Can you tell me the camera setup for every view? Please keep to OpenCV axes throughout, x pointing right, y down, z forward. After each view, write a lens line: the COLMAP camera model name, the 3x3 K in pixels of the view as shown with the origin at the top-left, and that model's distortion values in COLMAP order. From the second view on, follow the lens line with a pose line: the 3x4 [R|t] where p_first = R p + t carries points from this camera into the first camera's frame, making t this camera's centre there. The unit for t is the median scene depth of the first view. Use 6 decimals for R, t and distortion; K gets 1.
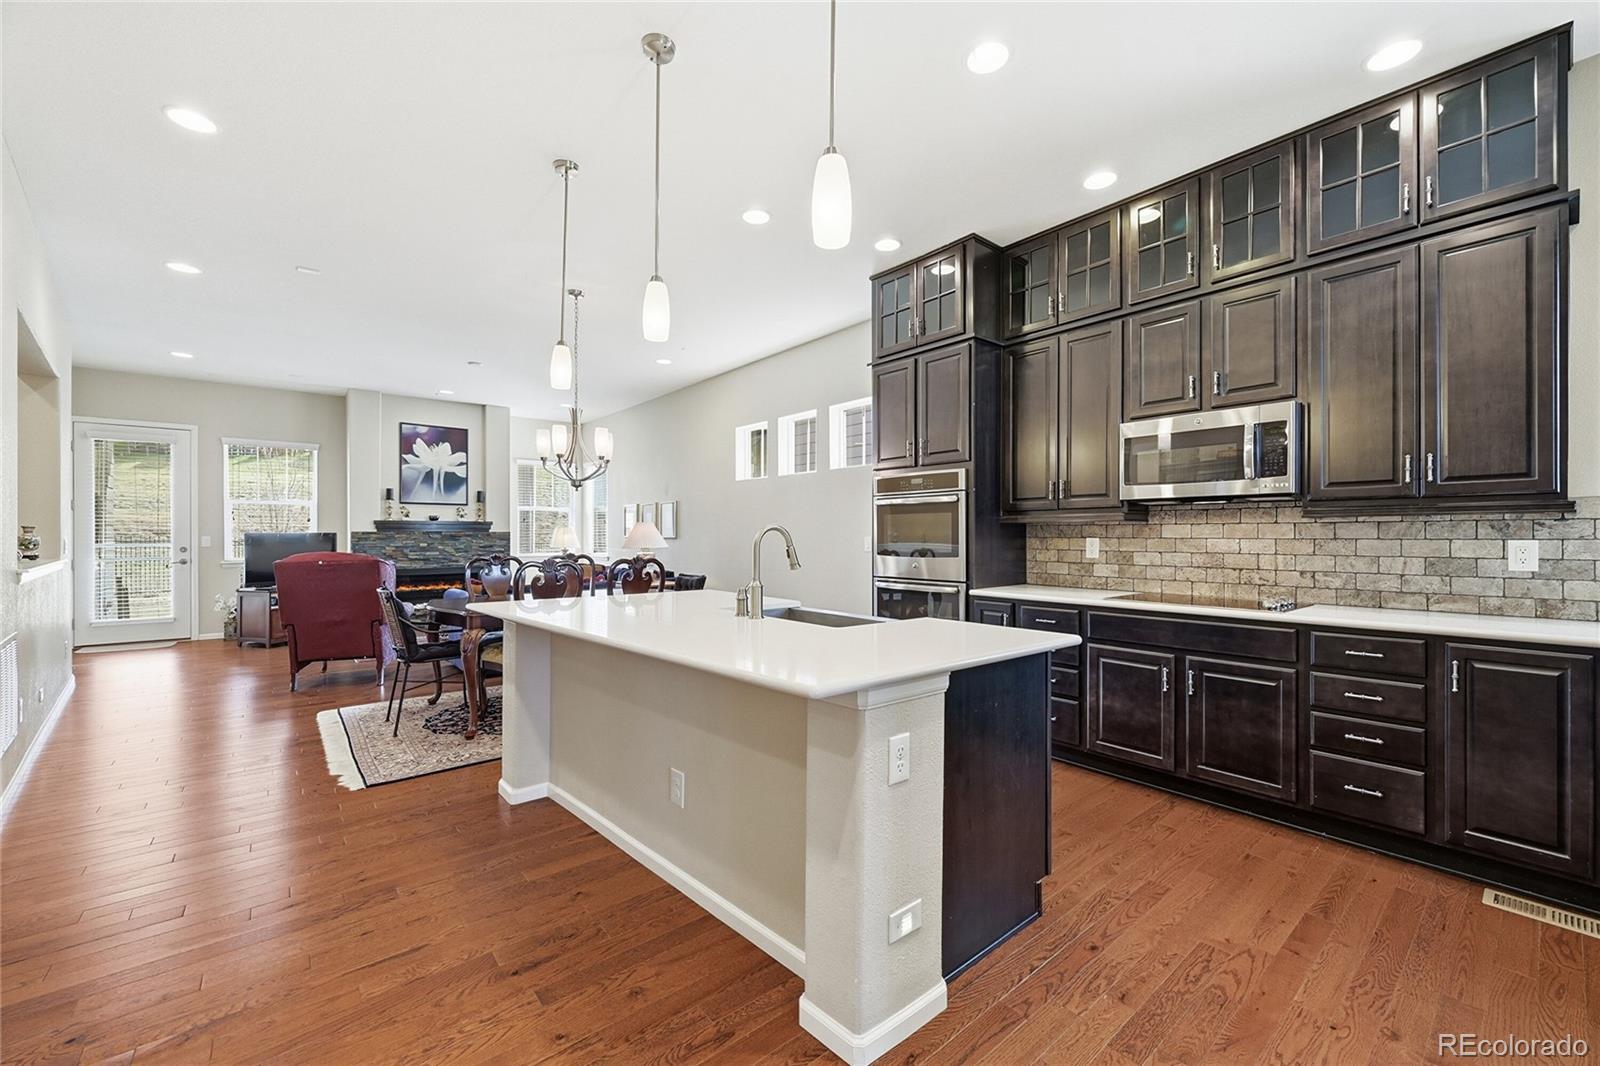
lens RADIAL K [[635.5, 0, 803.5], [0, 635.5, 525.6], [0, 0, 1]] dist [-0.003671, -0.000034]
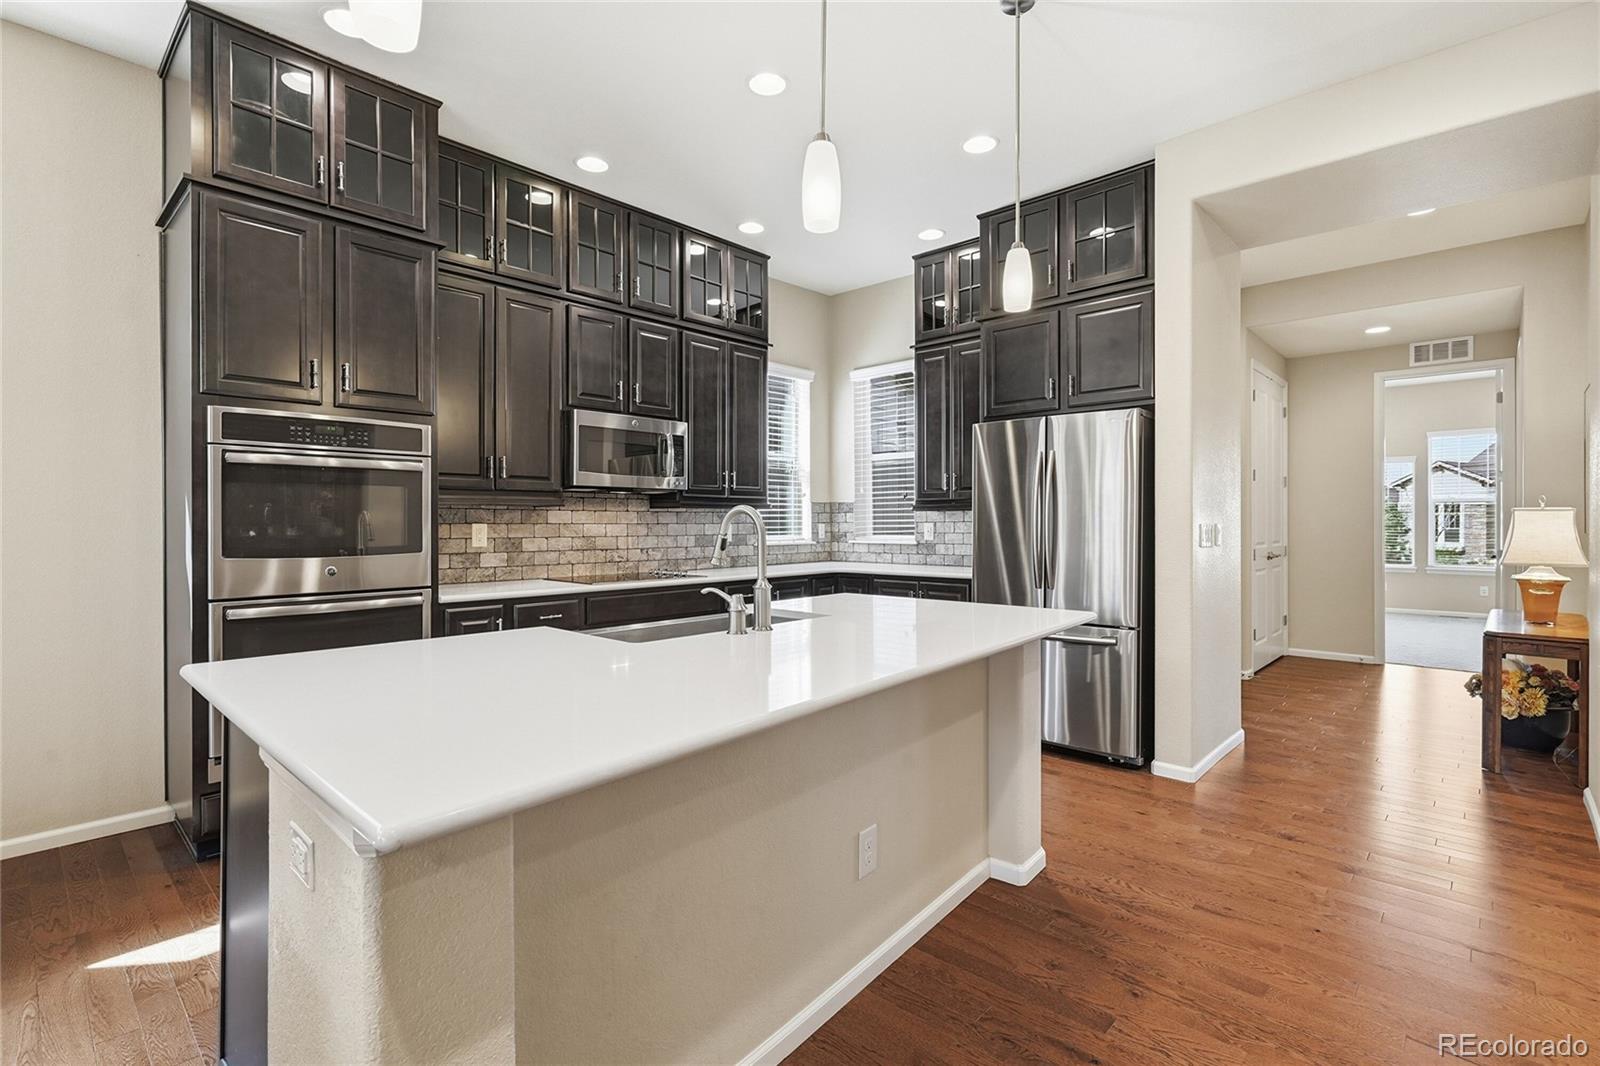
lens RADIAL K [[746.6, 0, 803.3], [0, 746.6, 525.8], [0, 0, 1]] dist [-0.002291, 0.000146]
pose [[-0.131435, -0.006080, 0.991306, -0.725752], [-0.016247, 0.999860, 0.003978, 0.012589], [-0.991192, -0.015583, -0.131516, 0.811863]]
